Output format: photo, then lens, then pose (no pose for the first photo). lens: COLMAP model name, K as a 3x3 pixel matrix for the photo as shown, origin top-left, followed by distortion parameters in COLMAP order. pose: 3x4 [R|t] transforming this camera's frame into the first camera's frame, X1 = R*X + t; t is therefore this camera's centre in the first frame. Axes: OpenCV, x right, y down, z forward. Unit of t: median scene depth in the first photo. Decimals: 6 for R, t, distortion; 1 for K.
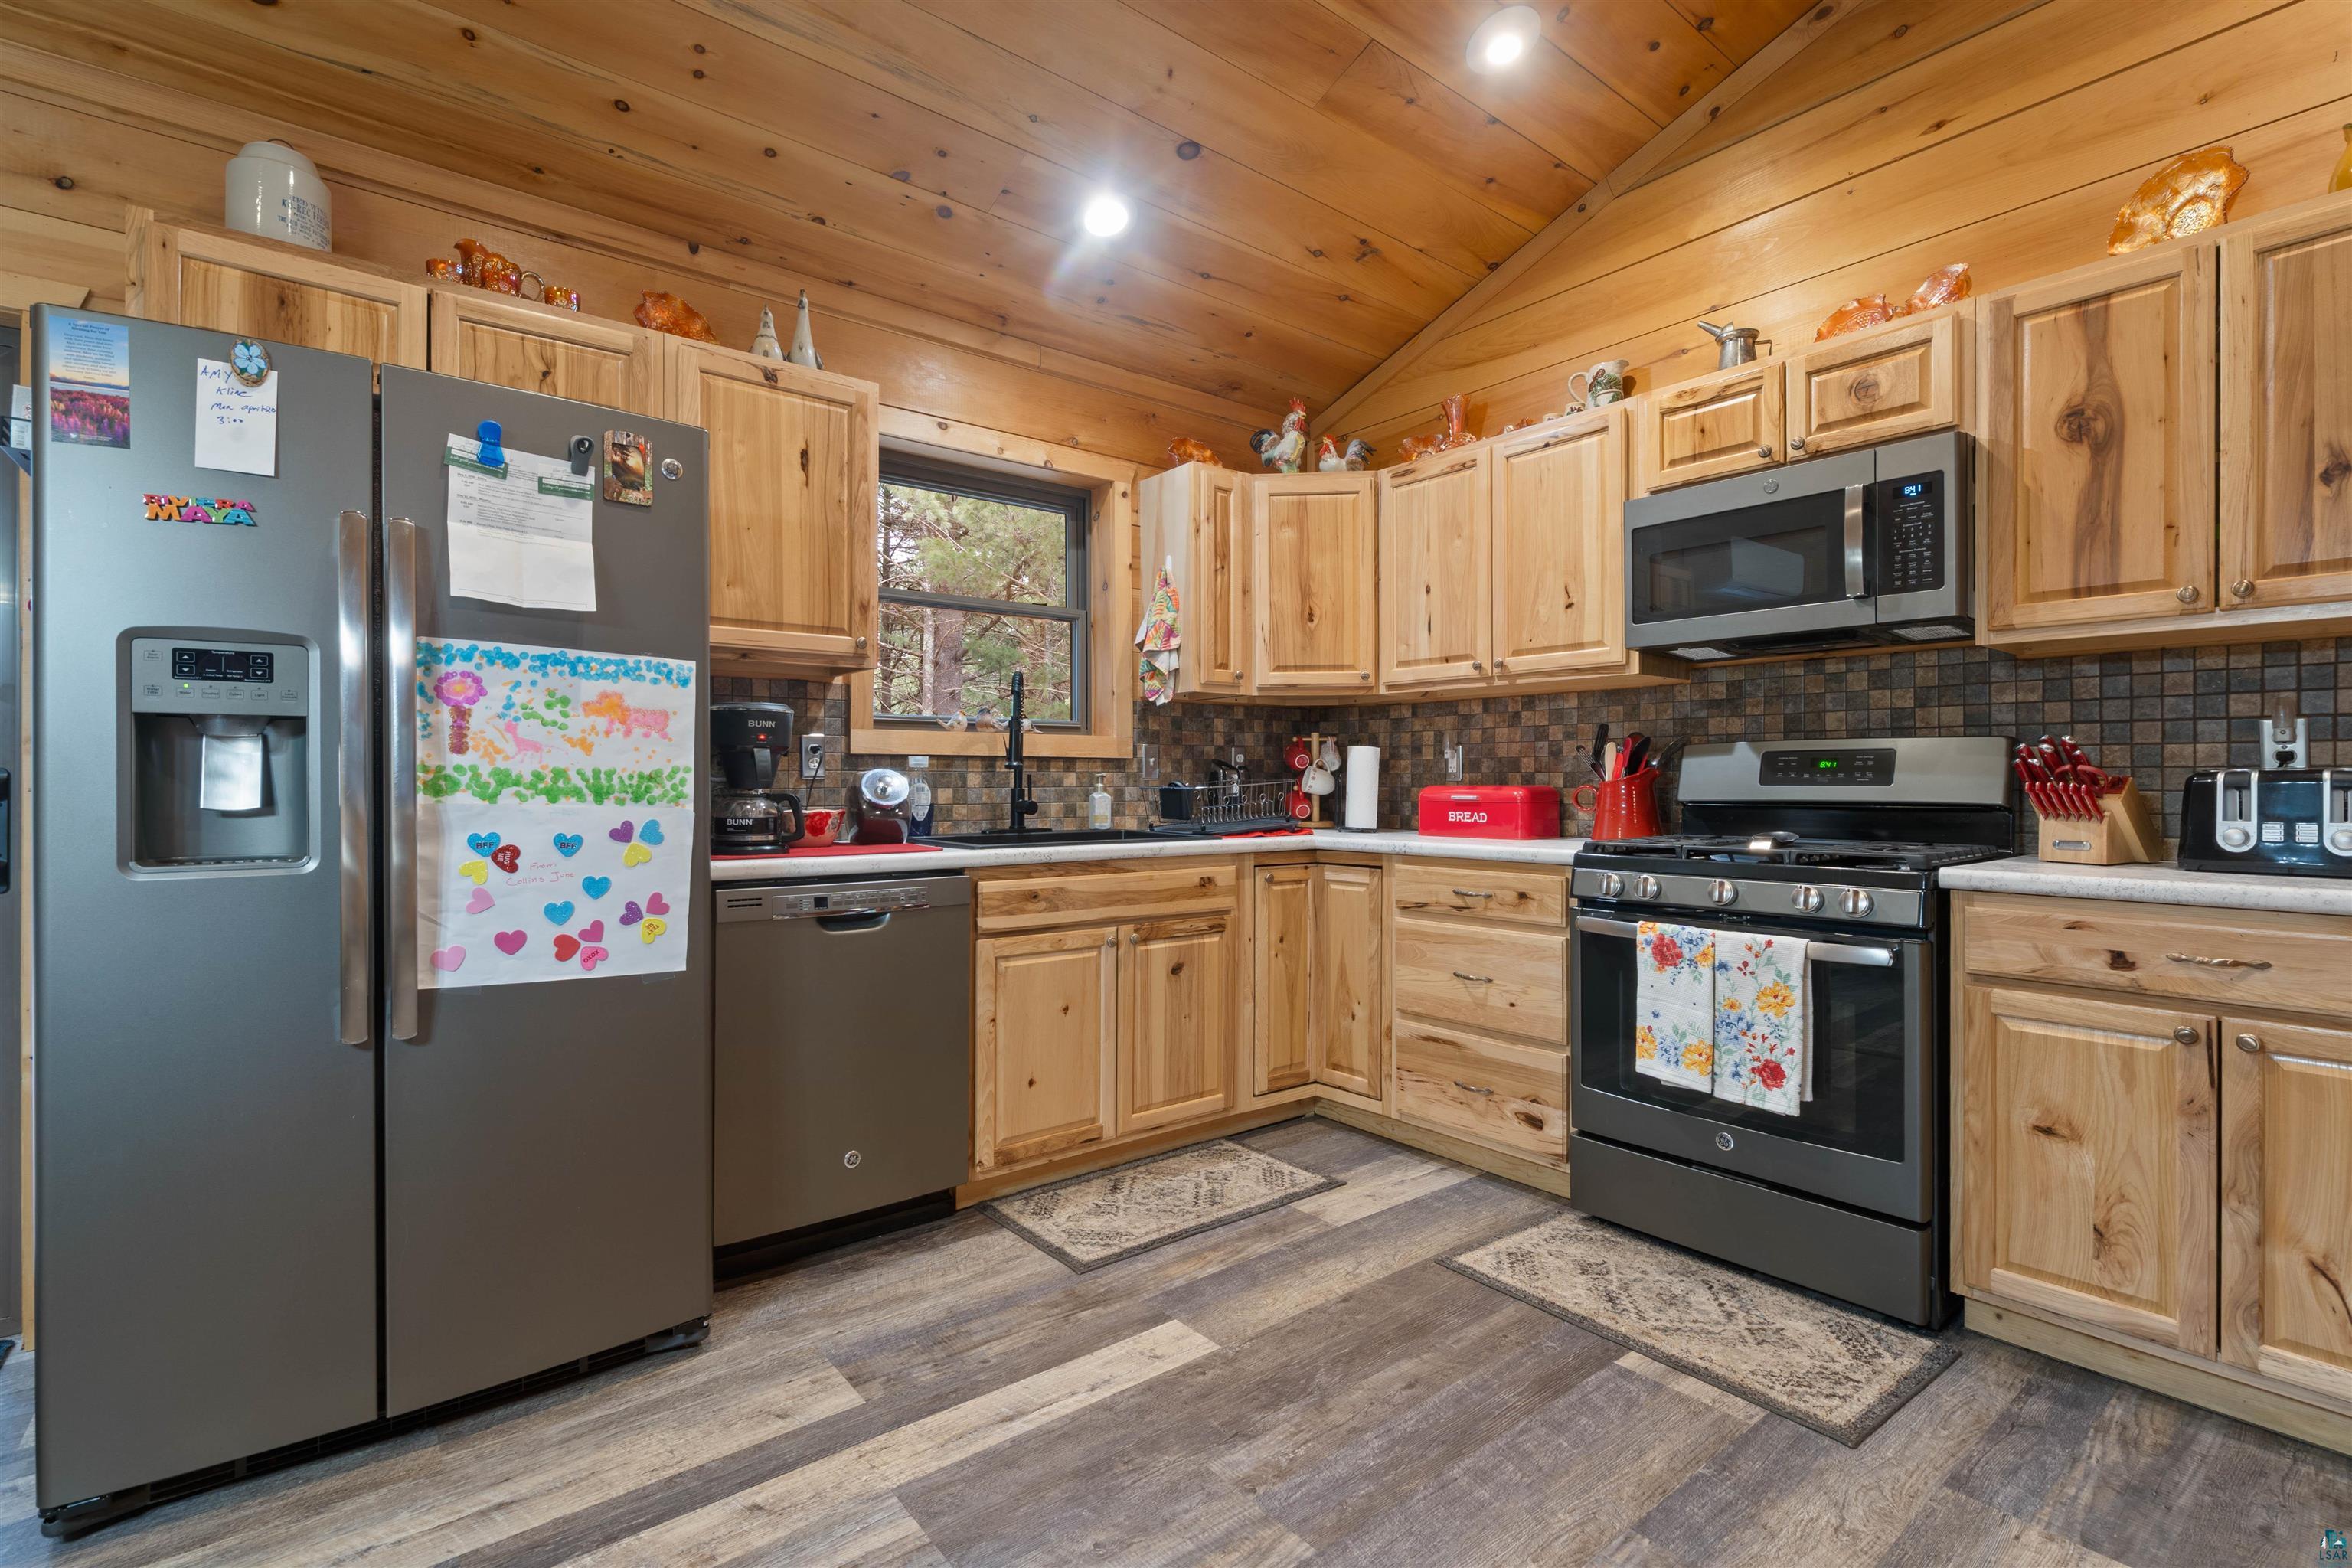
lens RADIAL K [[1075.1, 0, 1163.5], [0, 1075.1, 779.0], [0, 0, 1]] dist [-0.004870, 0.001452]
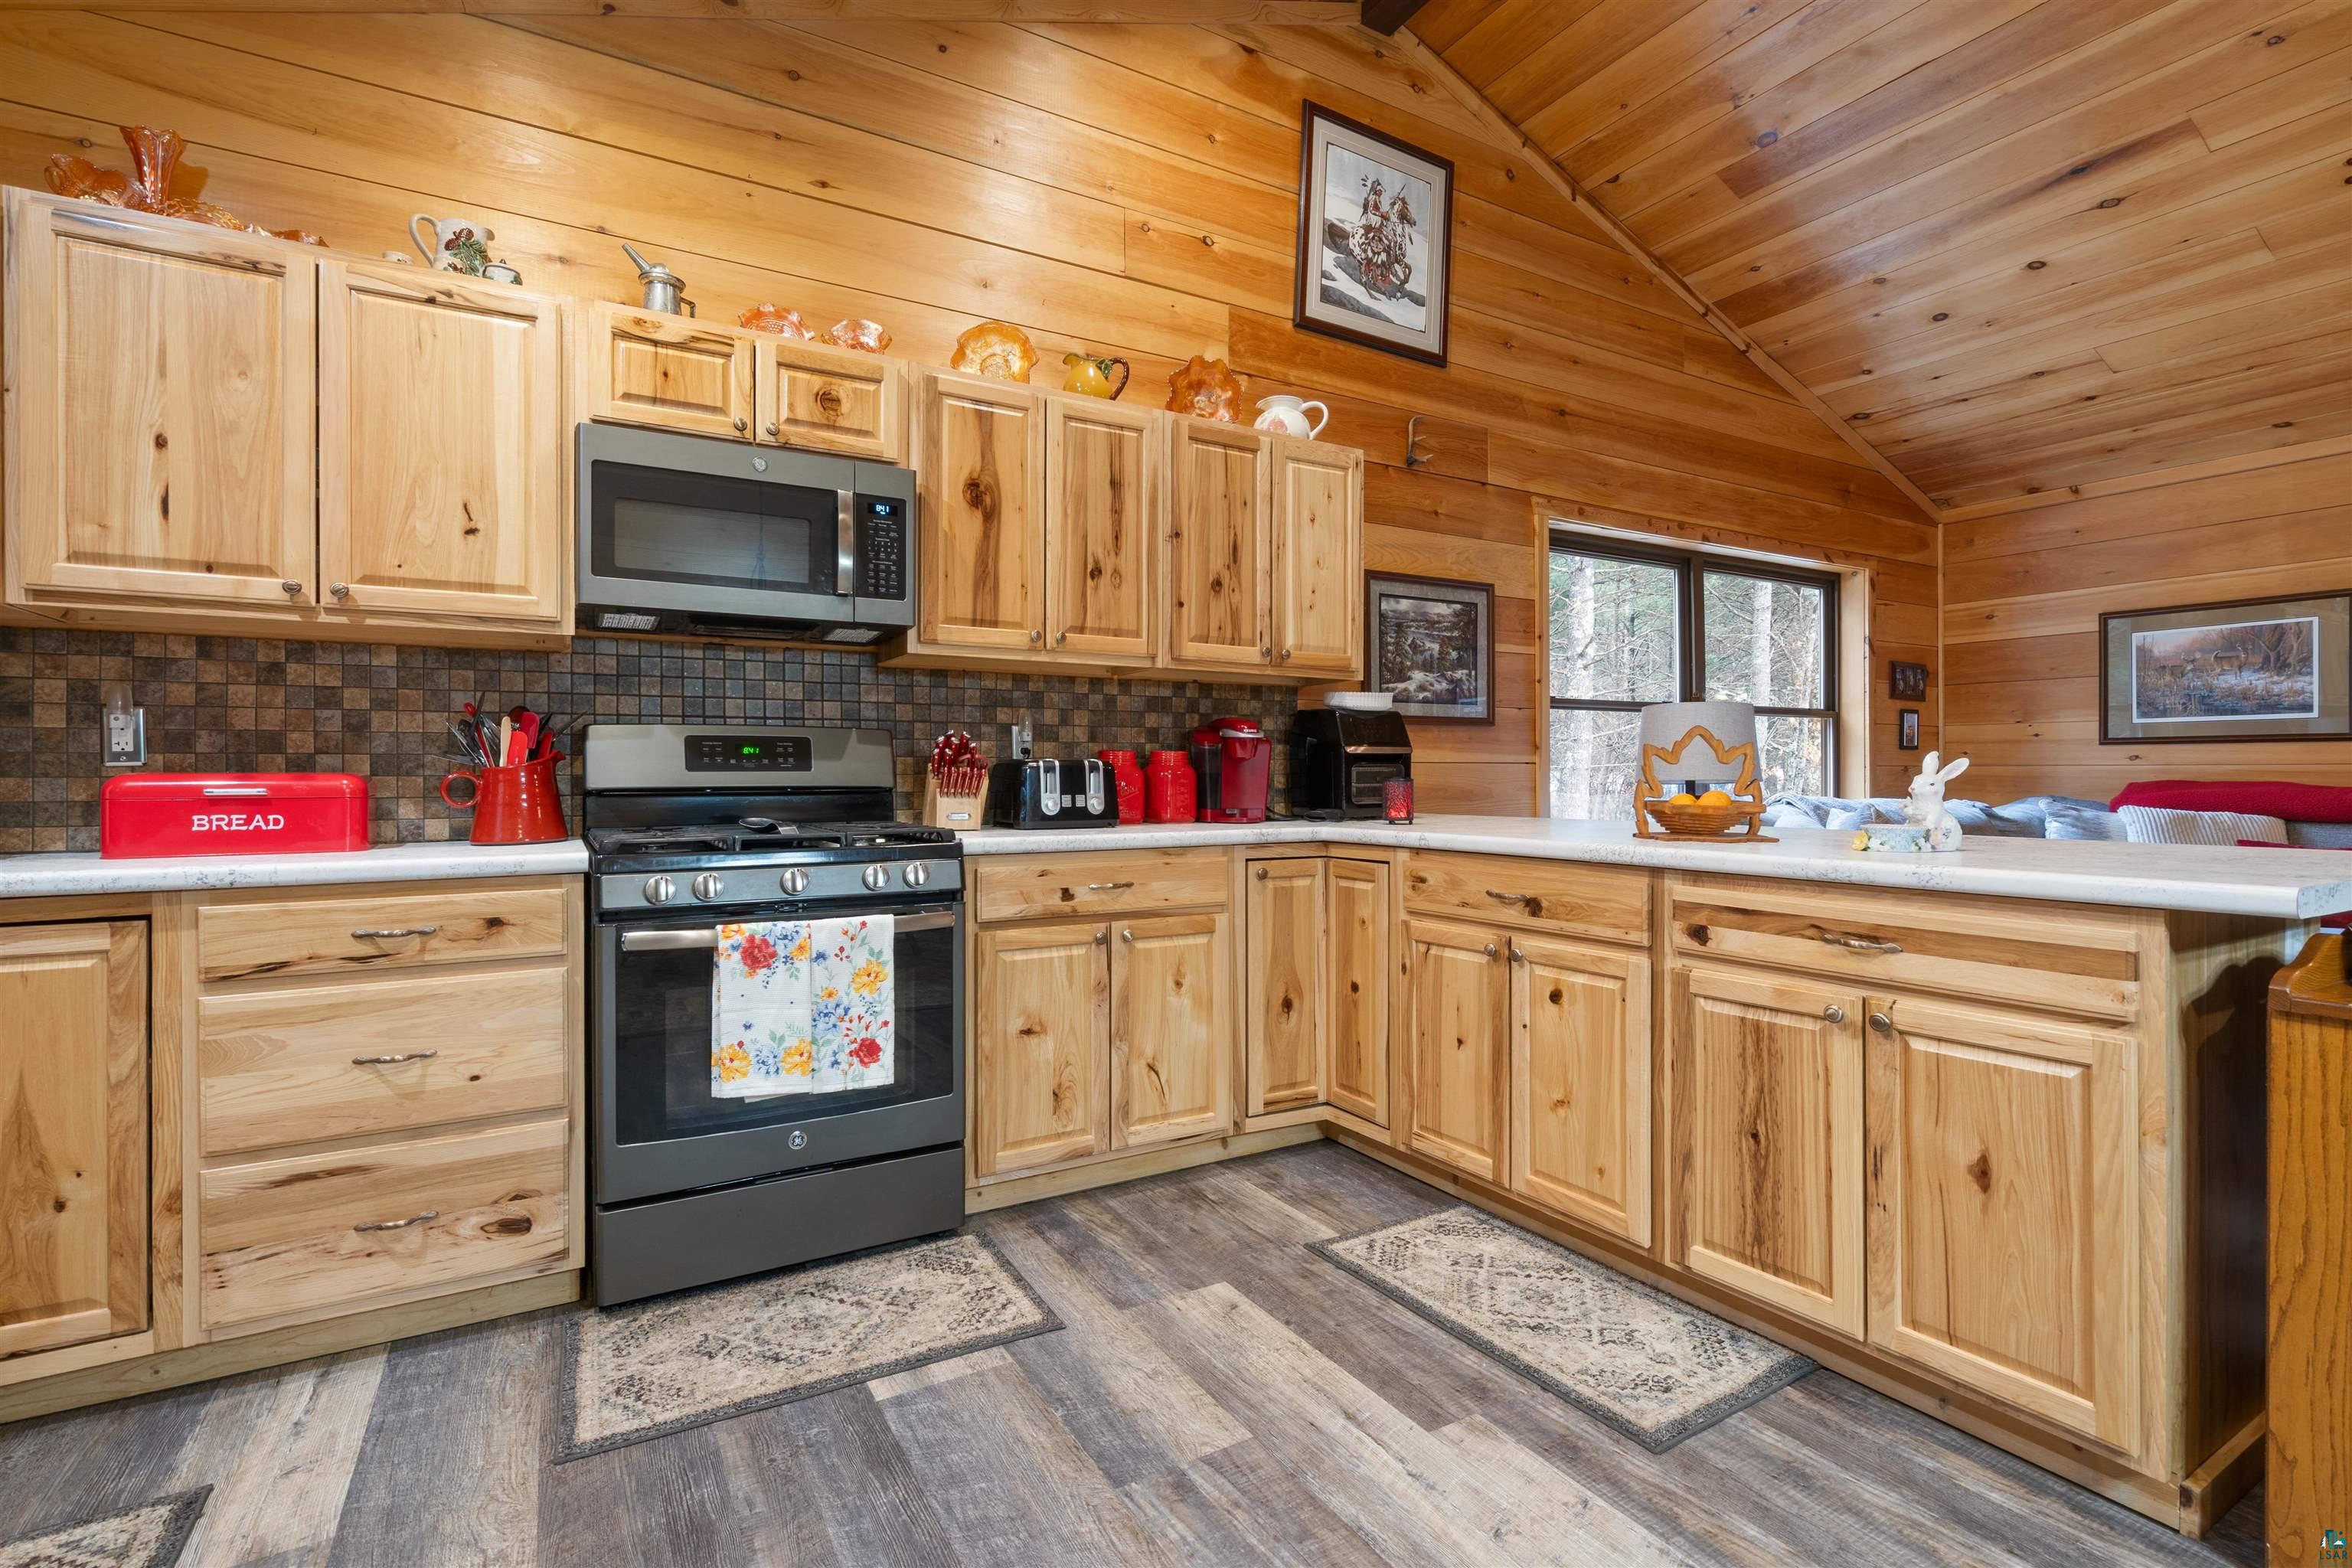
lens RADIAL K [[1075.1, 0, 1171.6], [0, 1075.1, 778.0], [0, 0, 1]] dist [-0.004870, 0.001452]
pose [[0.141639, -0.002897, 0.989914, -0.418544], [0.000566, 0.999996, 0.002845, 0.012285], [-0.989918, 0.000158, 0.141640, 0.587985]]
